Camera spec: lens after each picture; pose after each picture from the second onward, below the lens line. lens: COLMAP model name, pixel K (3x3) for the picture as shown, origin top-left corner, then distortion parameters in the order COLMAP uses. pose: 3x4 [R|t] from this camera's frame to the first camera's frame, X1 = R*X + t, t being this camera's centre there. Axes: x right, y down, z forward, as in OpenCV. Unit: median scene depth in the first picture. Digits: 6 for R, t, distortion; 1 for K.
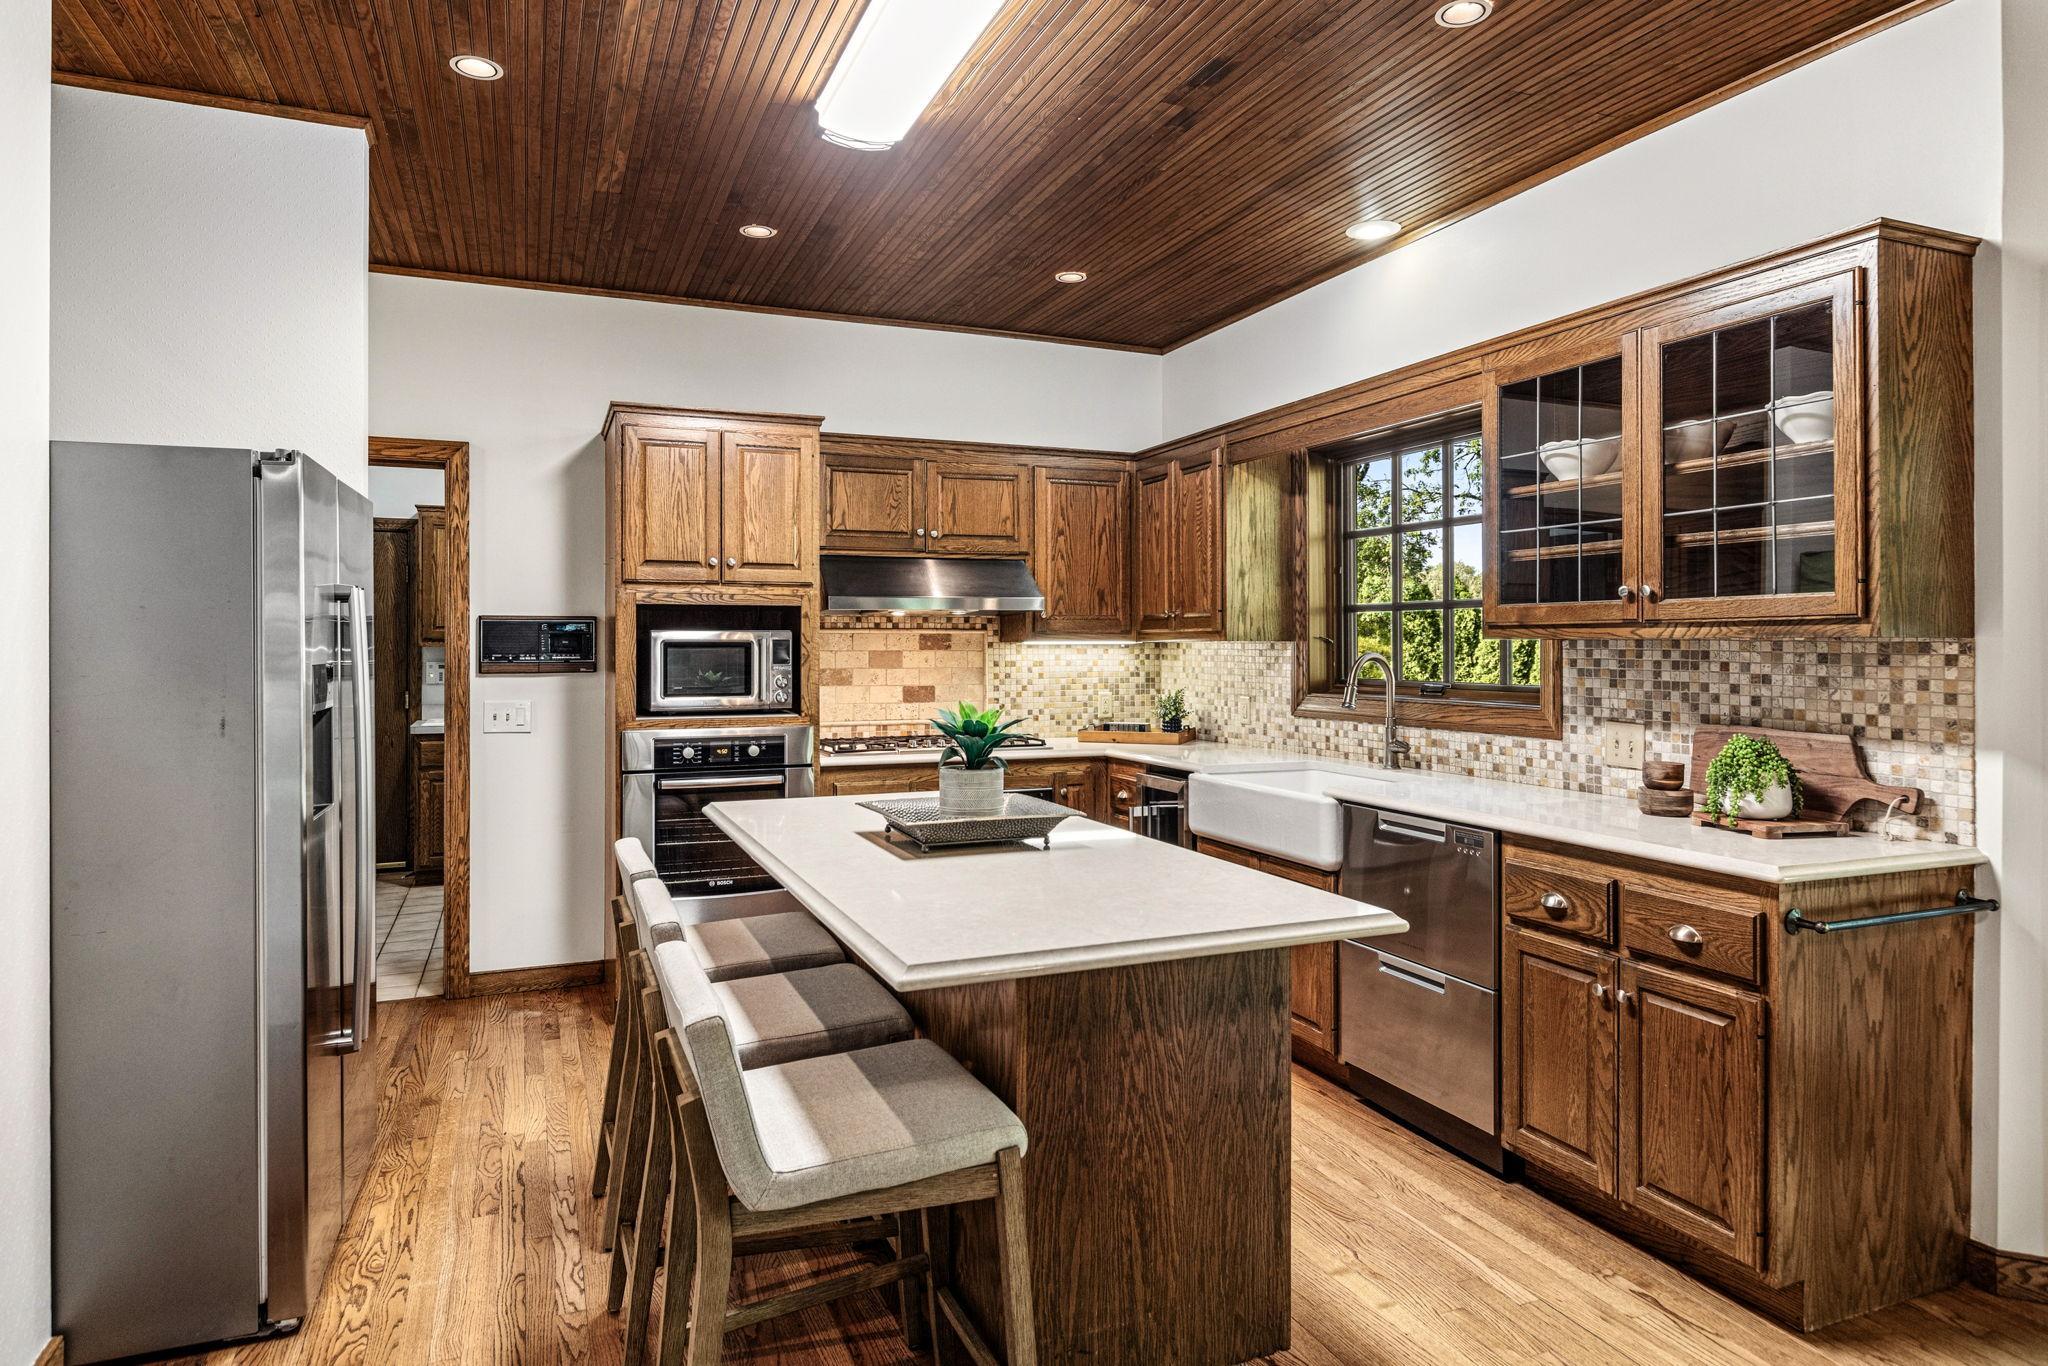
lens RADIAL K [[1170.2, 0, 1005.5], [0, 1170.2, 644.4], [0, 0, 1]] dist [0.000568, -0.000083]
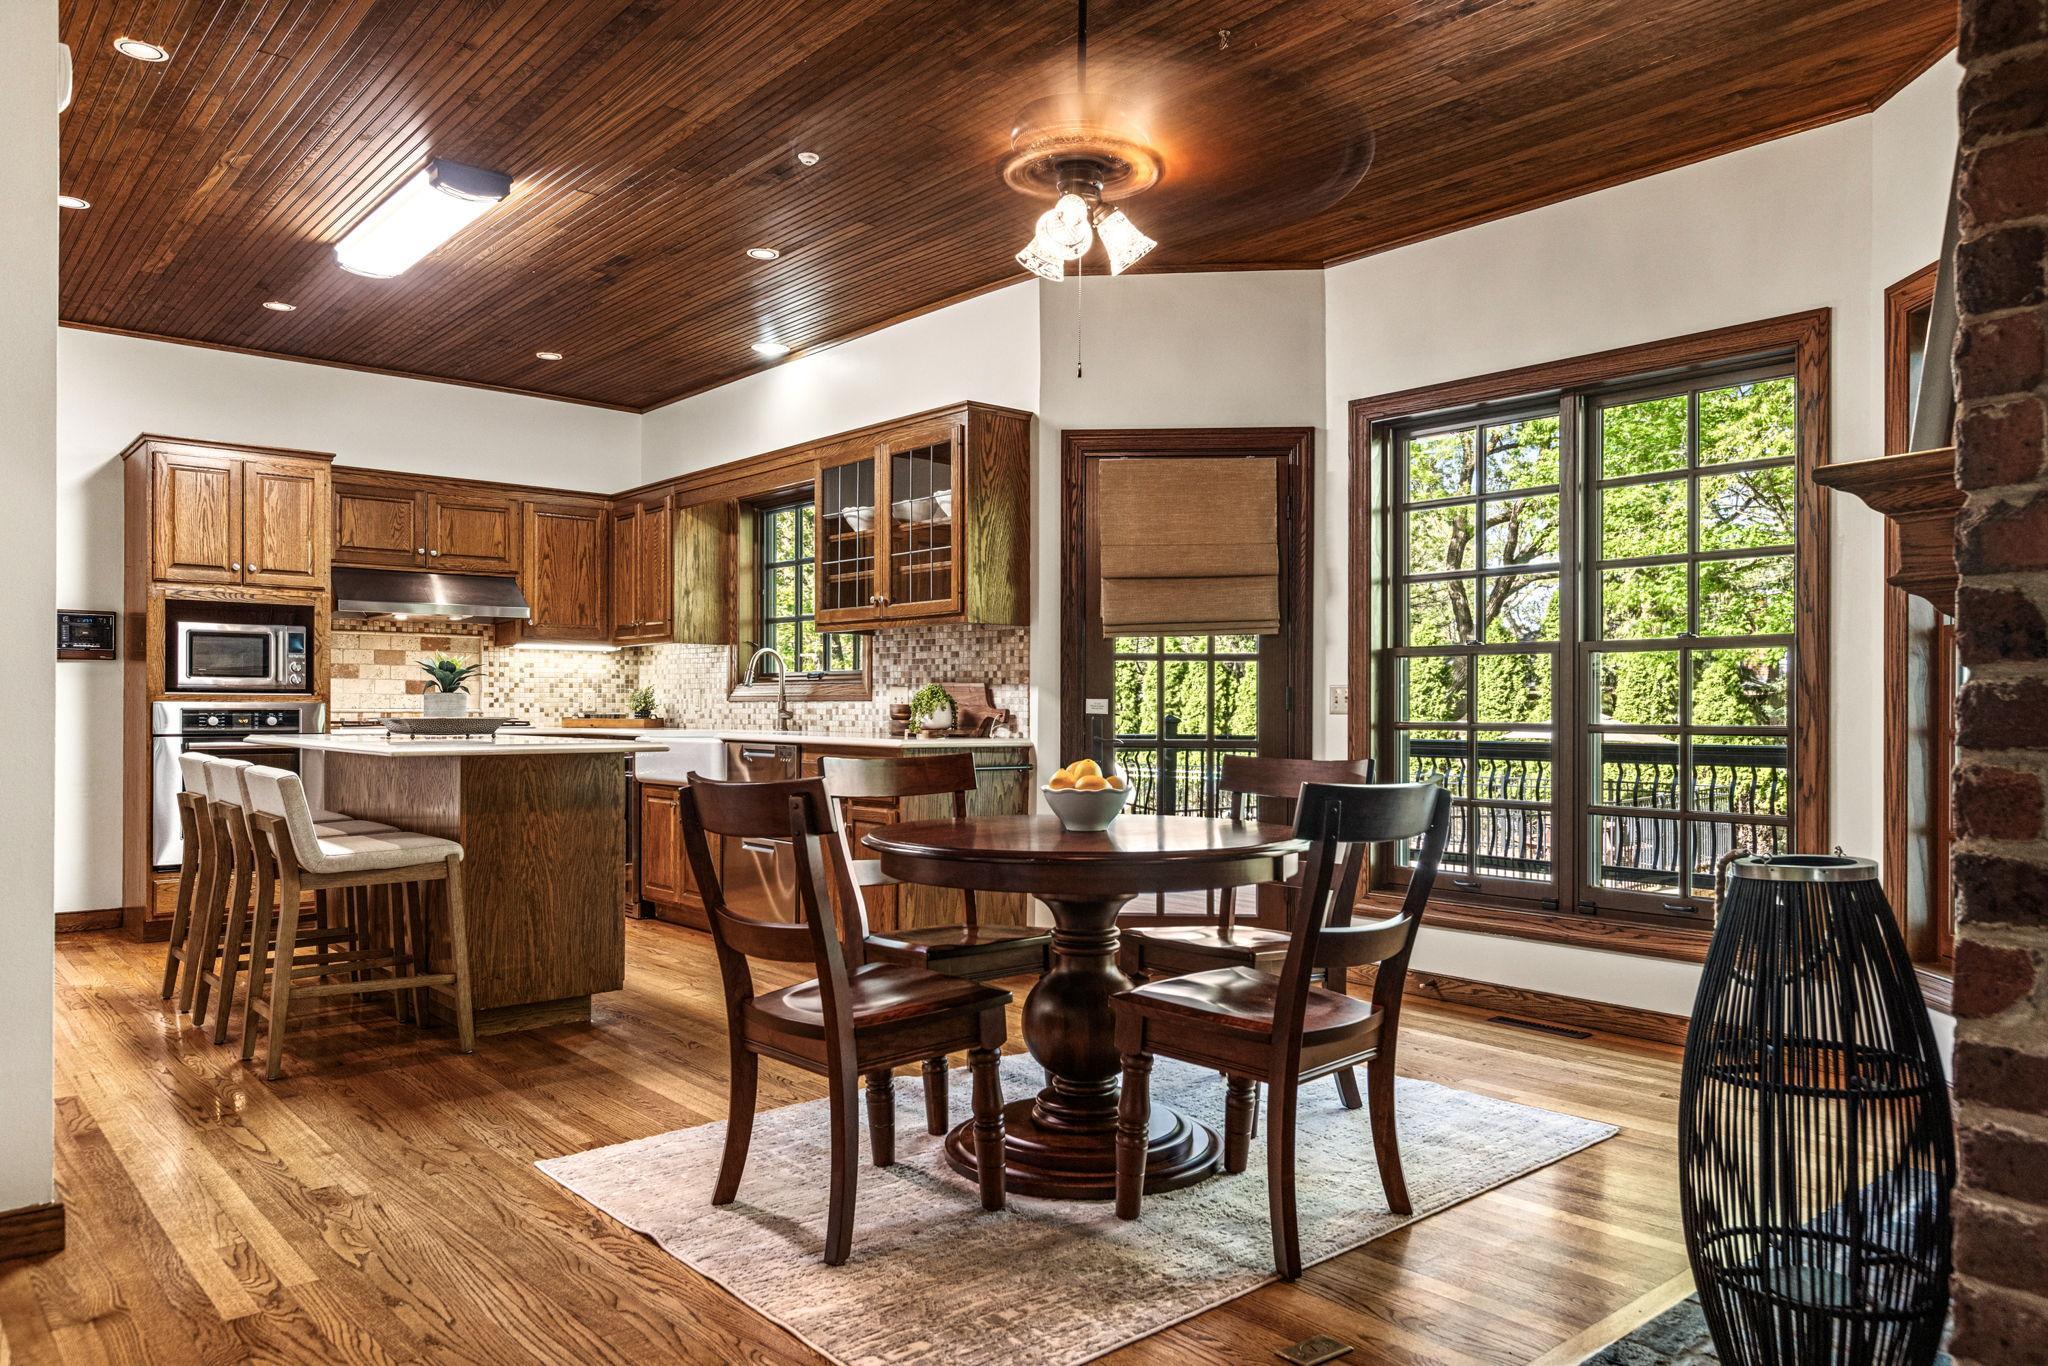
lens RADIAL K [[1332.2, 0, 1017.0], [0, 1332.2, 698.9], [0, 0, 1]] dist [-0.004154, -0.001724]
pose [[0.944711, 0.003828, 0.327882, 0.059329], [-0.003040, 0.999991, -0.002917, 0.060003], [-0.327891, 0.001759, 0.944714, -0.511675]]
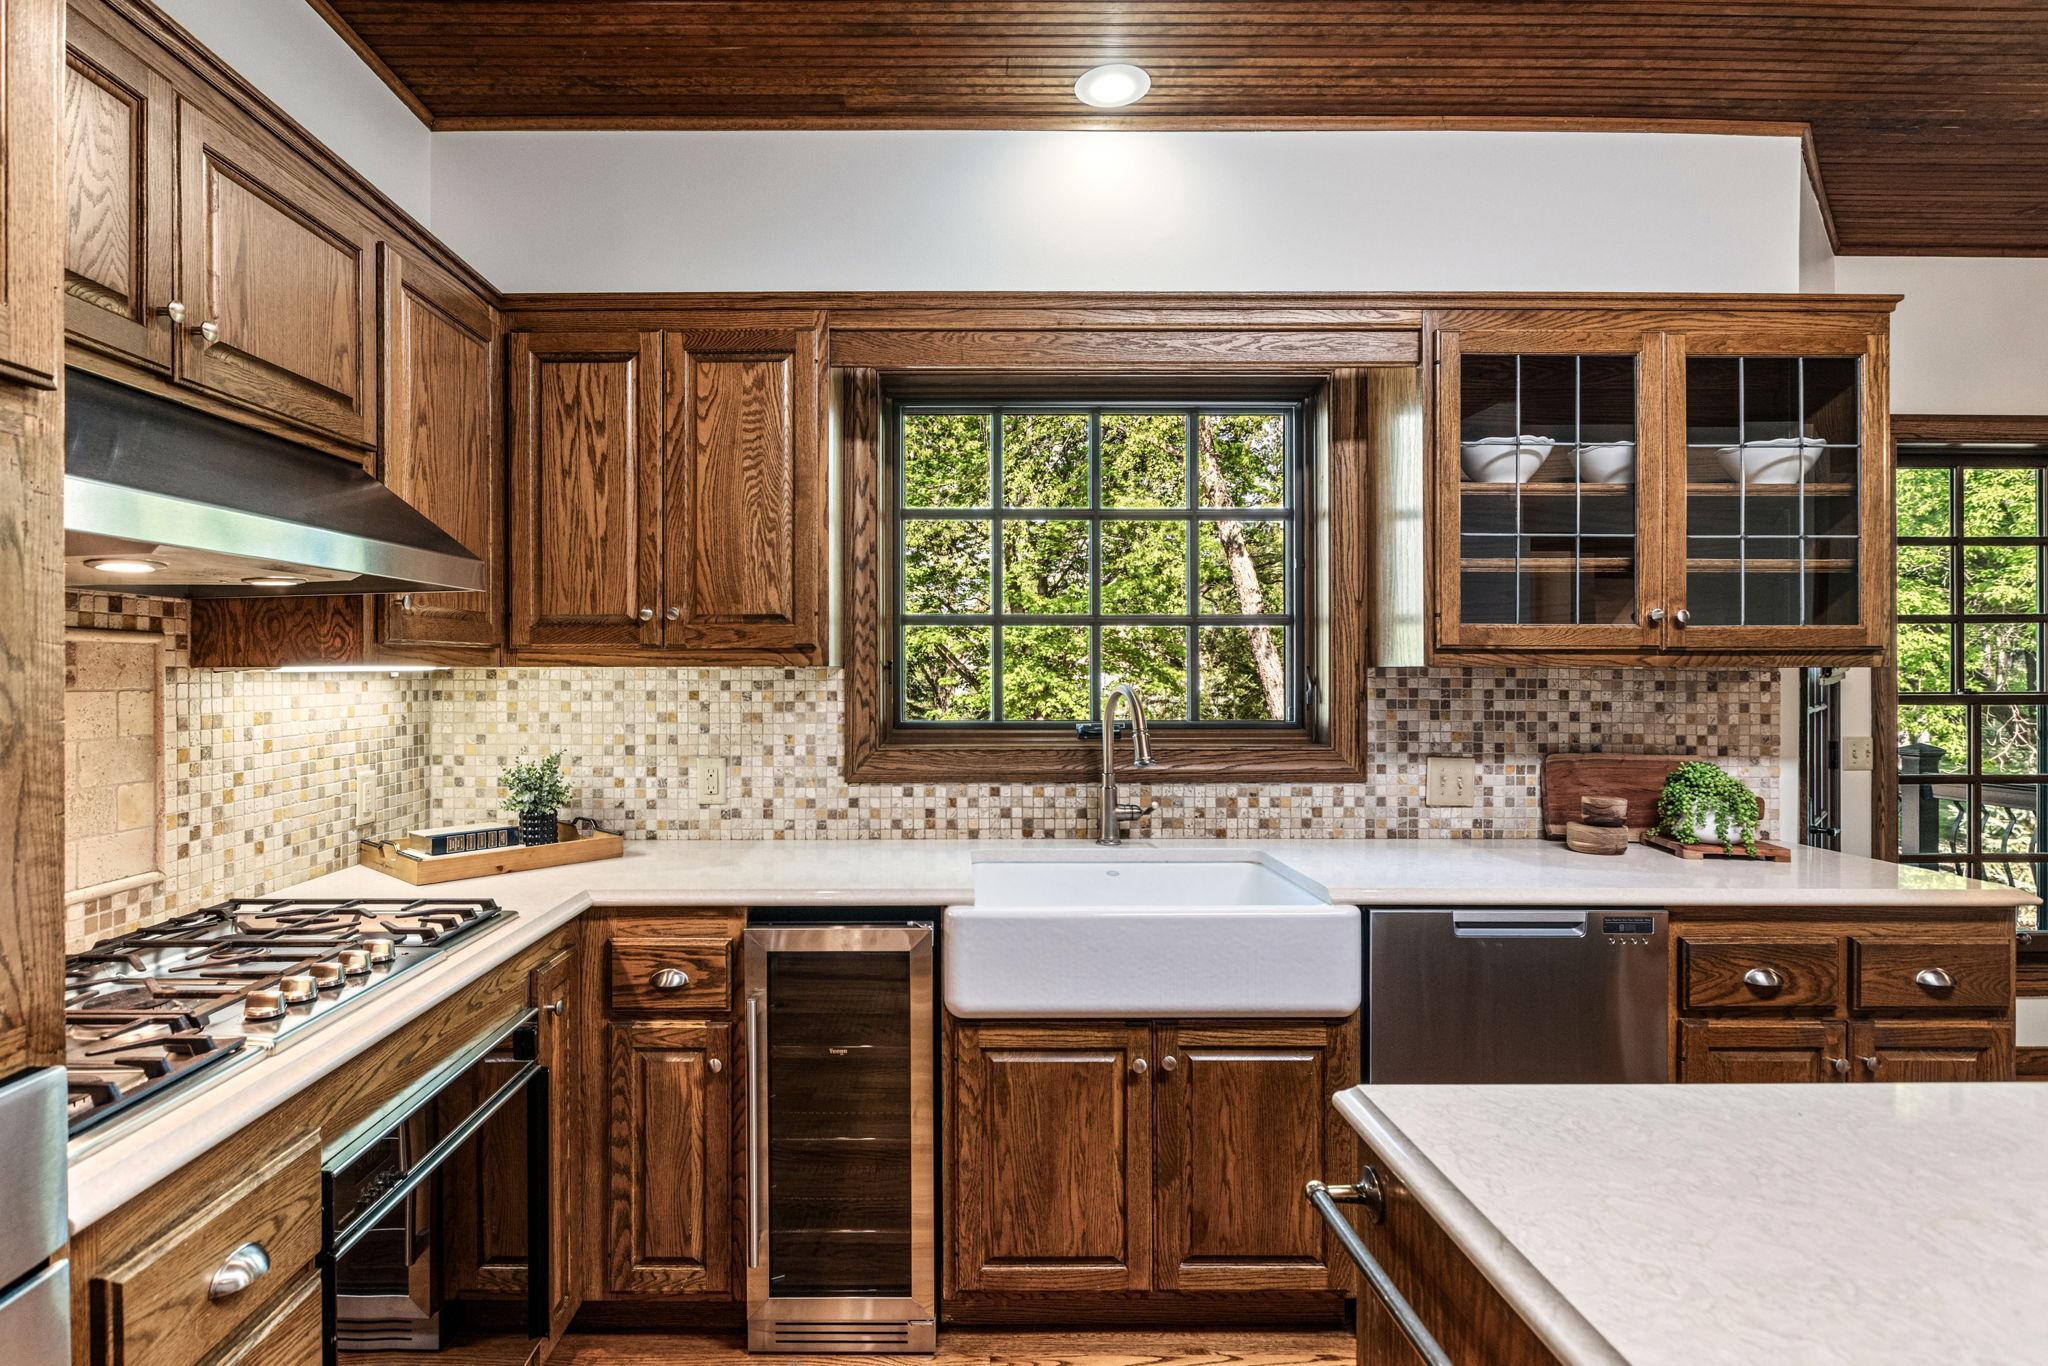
lens RADIAL K [[1048.2, 0, 1016.7], [0, 1048.2, 674.3], [0, 0, 1]] dist [-0.002962, -0.001839]
pose [[0.374654, -0.002887, 0.927160, -0.245482], [0.001081, 0.999996, 0.002677, 0.000032], [-0.927164, 0.000000, 0.374656, 0.678340]]
